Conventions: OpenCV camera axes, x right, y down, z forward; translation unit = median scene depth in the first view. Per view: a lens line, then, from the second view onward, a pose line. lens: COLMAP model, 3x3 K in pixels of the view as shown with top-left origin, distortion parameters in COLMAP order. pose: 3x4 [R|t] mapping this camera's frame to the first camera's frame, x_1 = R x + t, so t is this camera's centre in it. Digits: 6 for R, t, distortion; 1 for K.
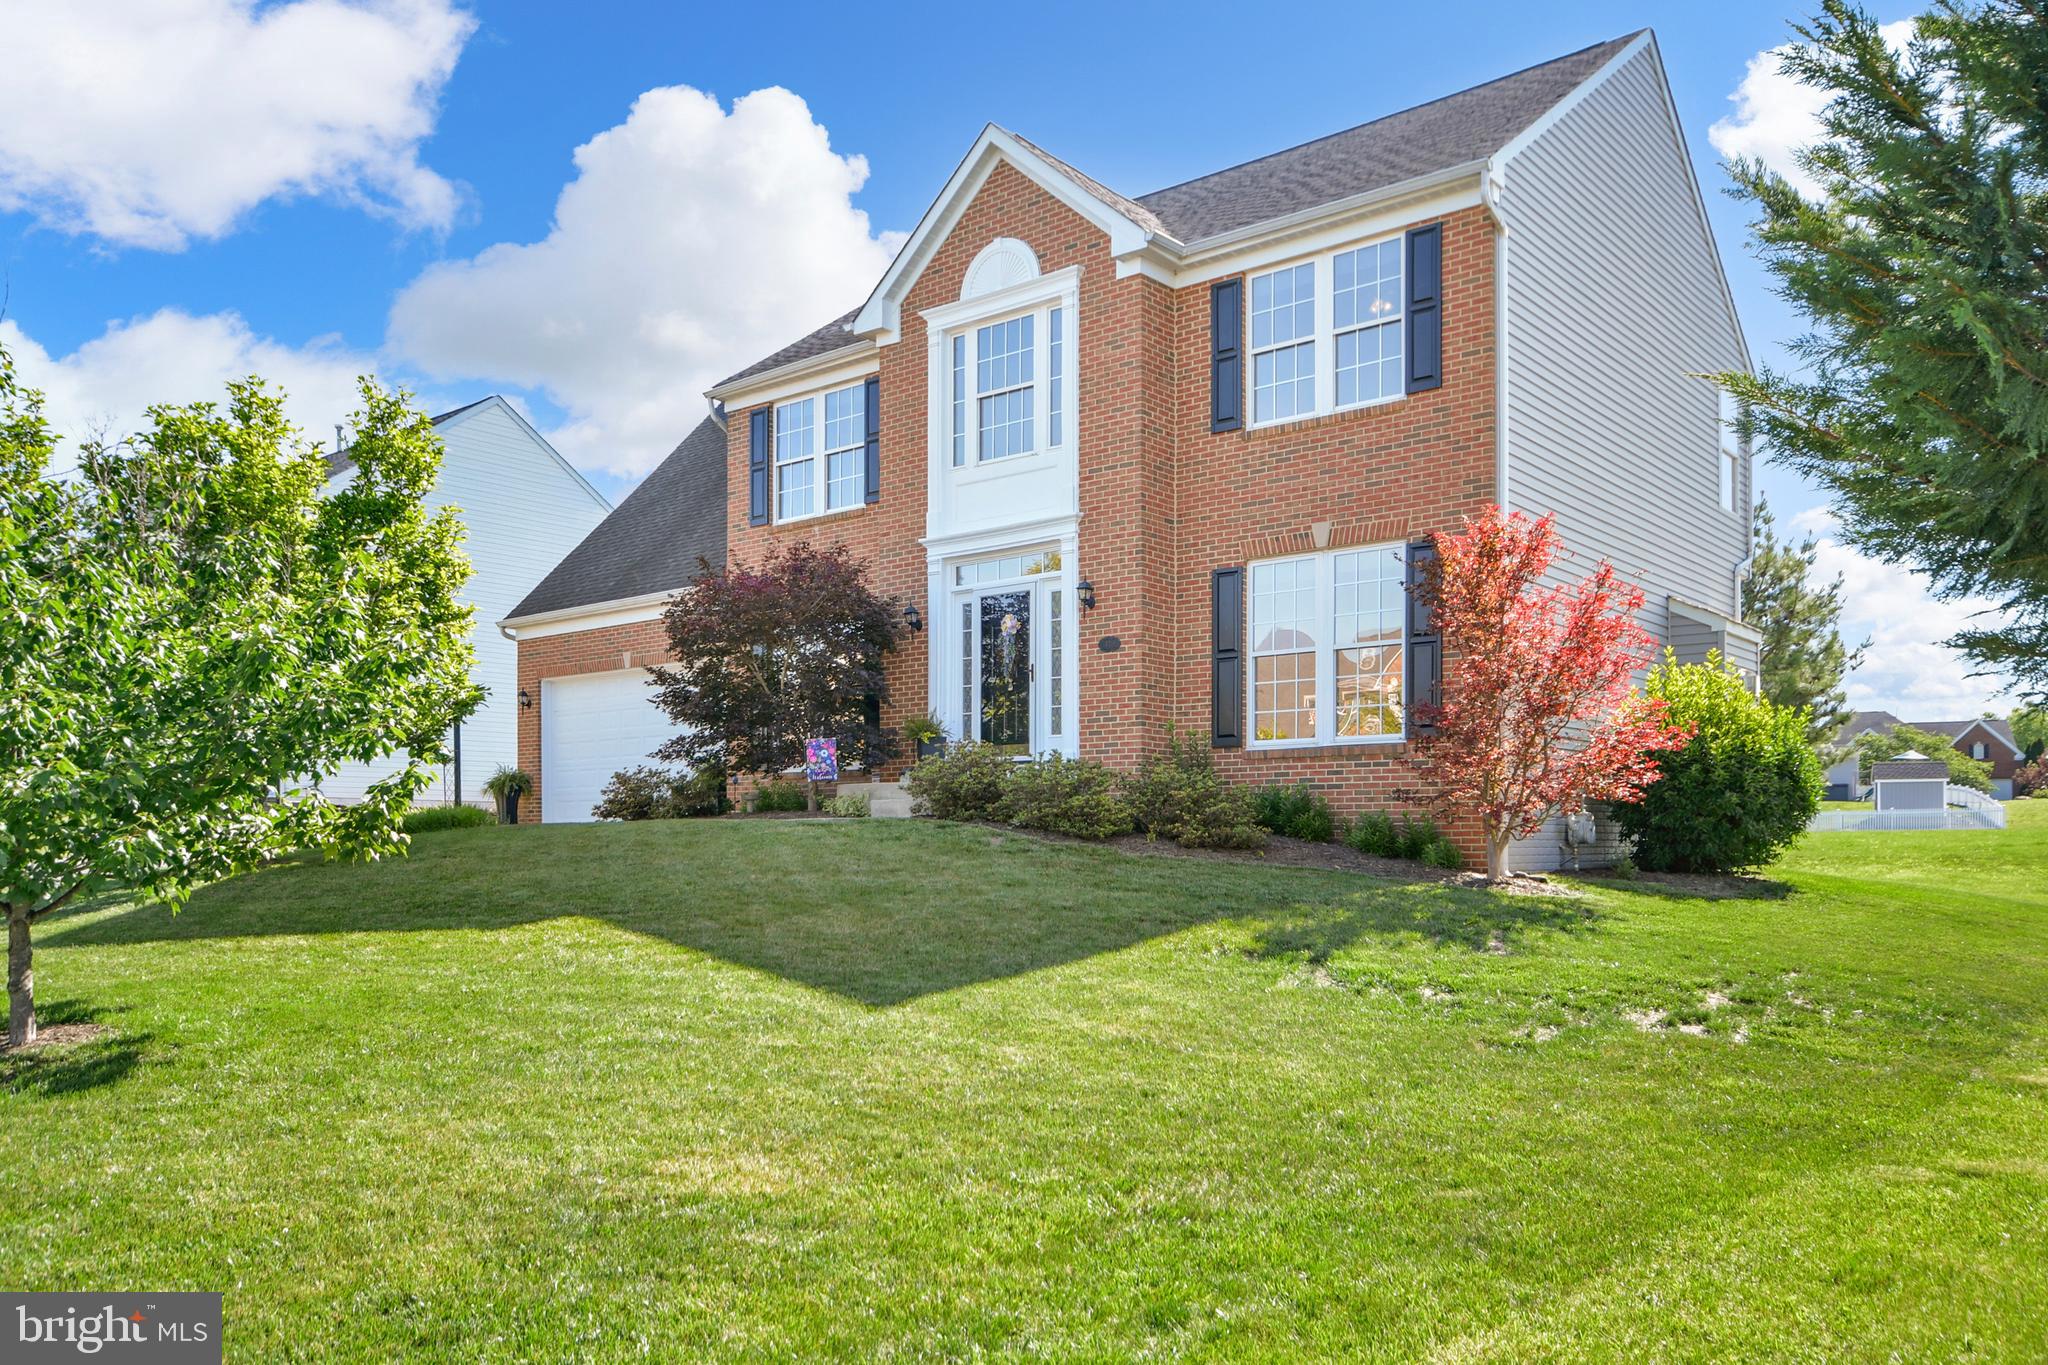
lens RADIAL K [[1508.9, 0, 990.6], [0, 1508.9, 689.6], [0, 0, 1]] dist [0.036105, 0.005842]
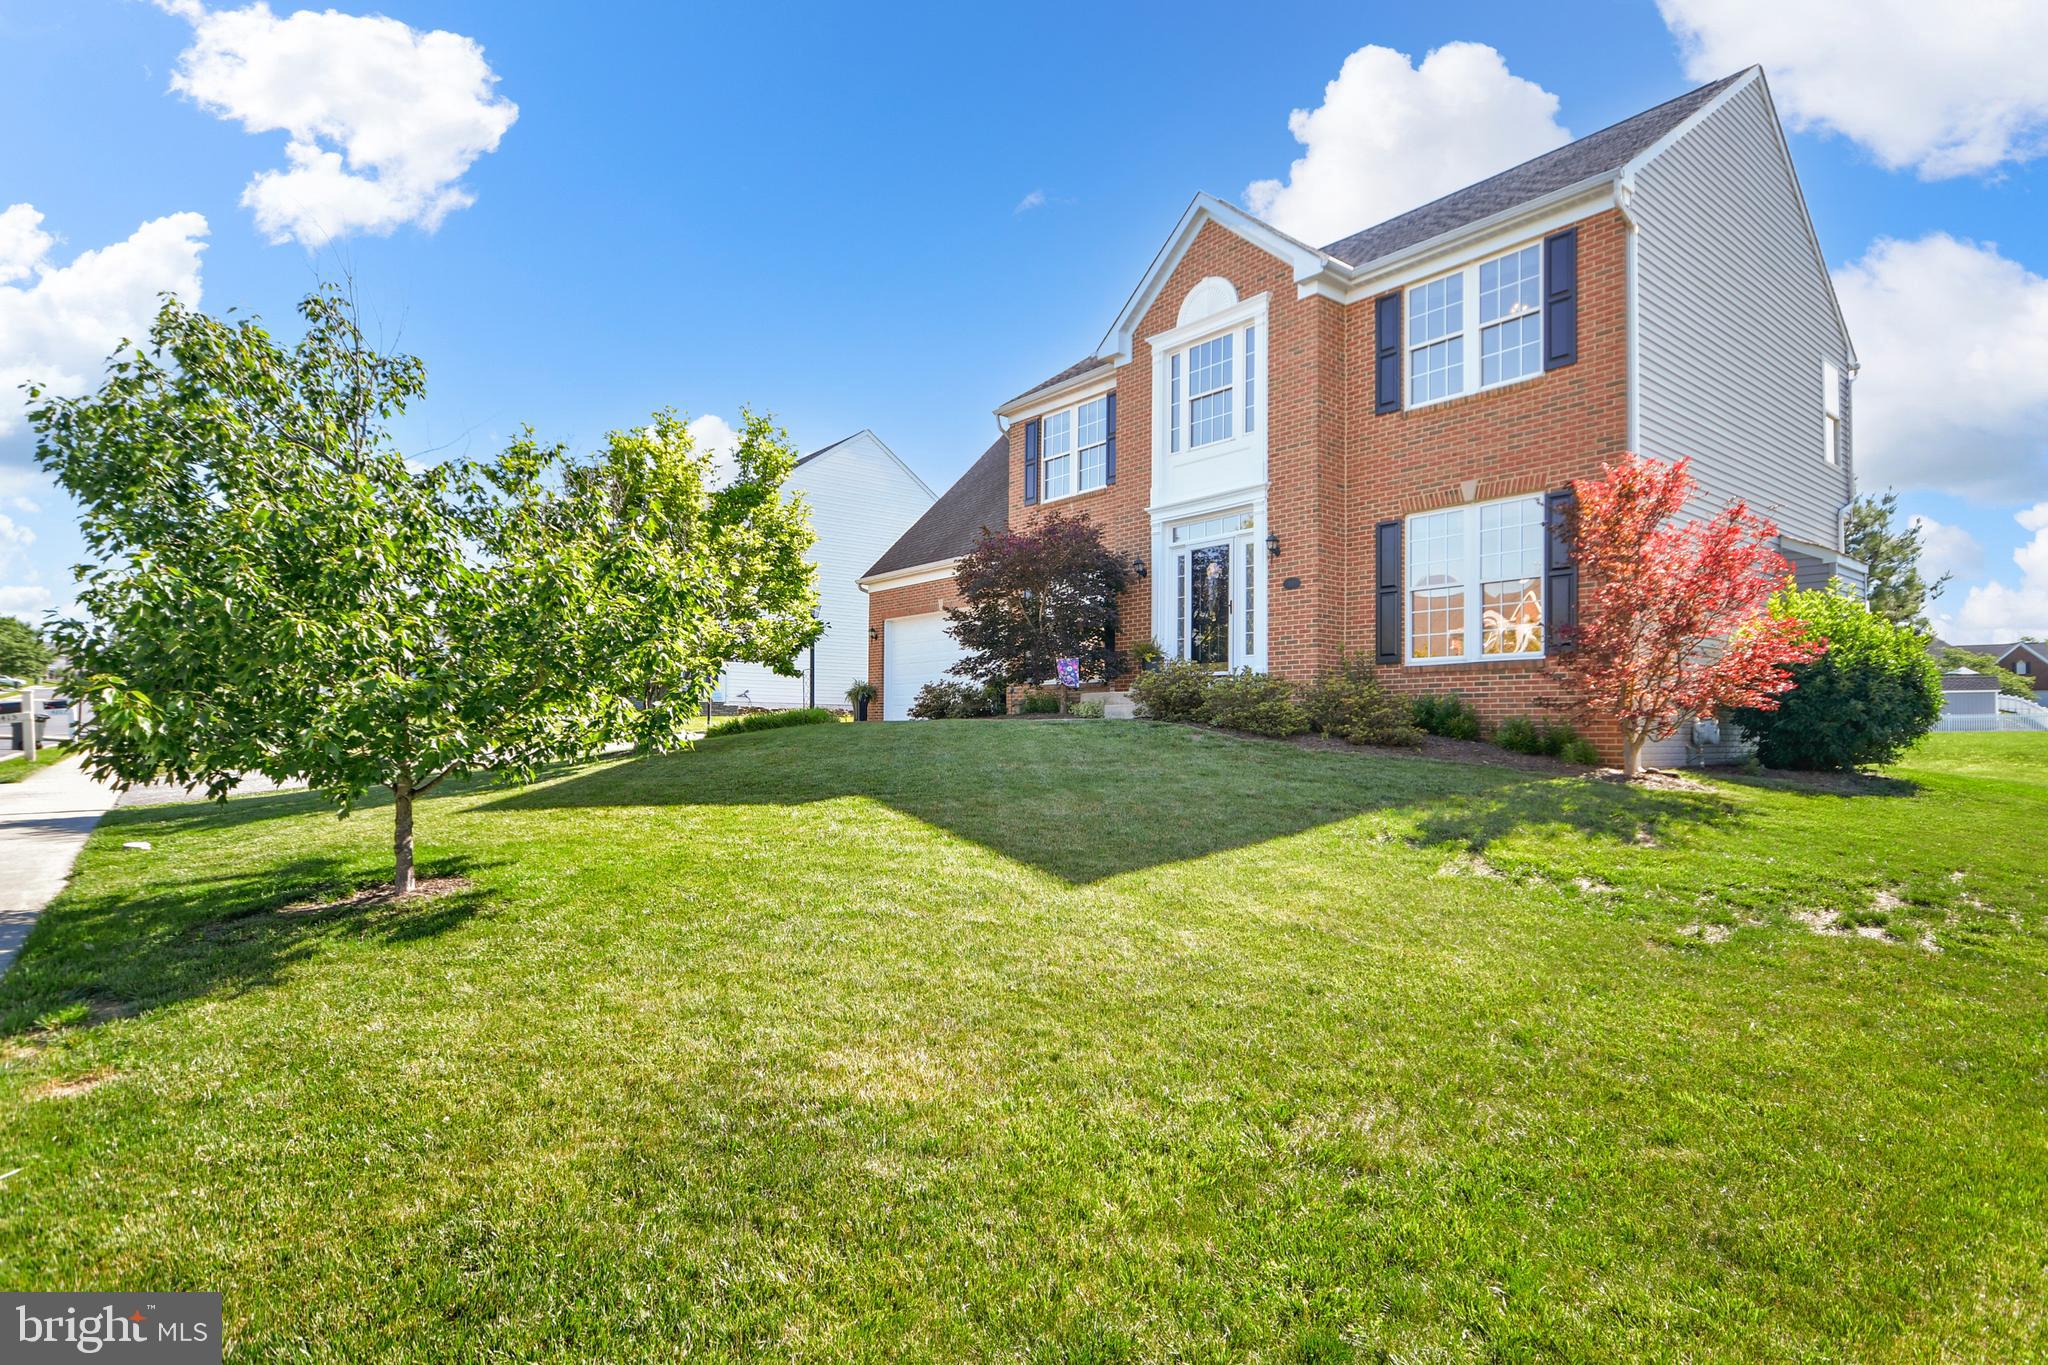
lens RADIAL K [[1045.2, 0, 1027.1], [0, 1045.2, 656.2], [0, 0, 1]] dist [0.028796, 0.000808]
pose [[0.984659, -0.005373, -0.174407, 0.014801], [0.010055, 0.999612, 0.025975, 0.007047], [0.174199, -0.027330, 0.984331, 0.104340]]
